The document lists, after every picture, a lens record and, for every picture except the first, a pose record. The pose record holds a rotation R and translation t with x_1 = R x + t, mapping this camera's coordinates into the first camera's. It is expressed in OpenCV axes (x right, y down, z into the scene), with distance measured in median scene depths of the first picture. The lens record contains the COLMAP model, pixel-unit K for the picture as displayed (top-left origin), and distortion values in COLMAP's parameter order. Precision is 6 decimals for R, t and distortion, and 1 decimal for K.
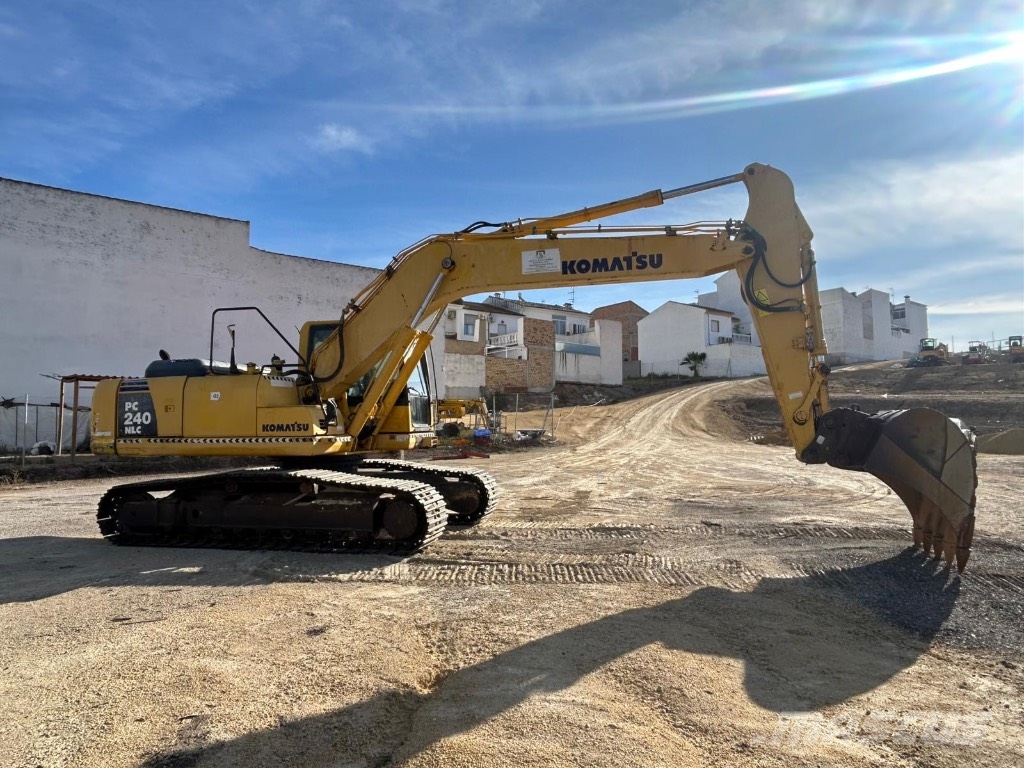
lens RADIAL K [[705.2, 0, 512.0], [0, 705.2, 384.0], [0, 0, 1]] dist [0.003480, -0.004535]
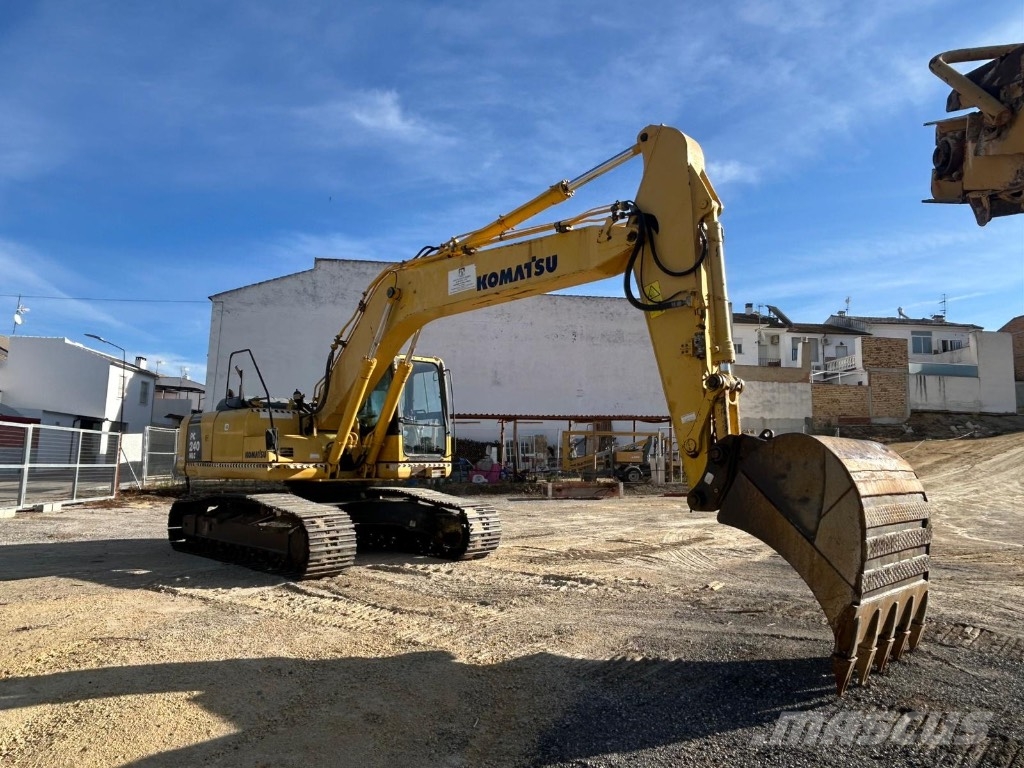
lens RADIAL K [[705.3, 0, 512.2], [0, 705.3, 372.1], [0, 0, 1]] dist [-0.003619, -0.005745]
pose [[0.856153, -0.049671, -0.514330, 0.571170], [0.015831, 0.997423, -0.069973, 0.015451], [0.516481, 0.051766, 0.854733, 0.237032]]
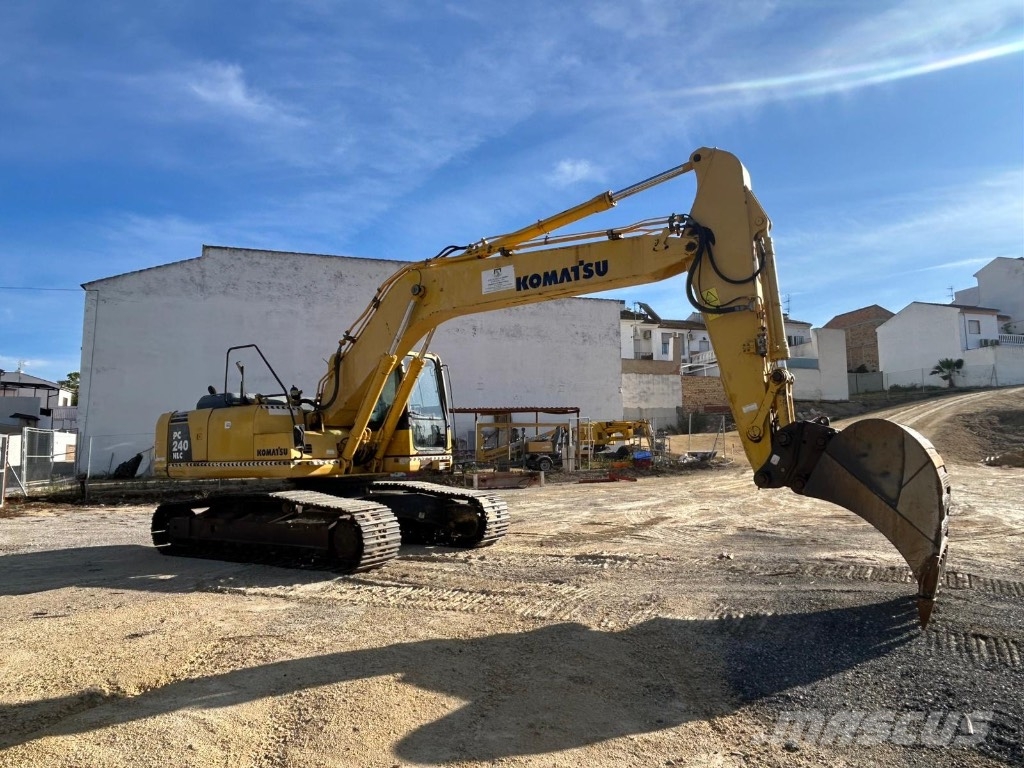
lens RADIAL K [[705.2, 0, 512.0], [0, 705.2, 384.0], [0, 0, 1]] dist [0.003480, -0.004535]
pose [[0.941976, -0.043069, -0.332905, 0.377850], [0.032224, 0.998757, -0.038031, 0.009271], [0.334130, 0.025097, 0.942193, 0.083009]]
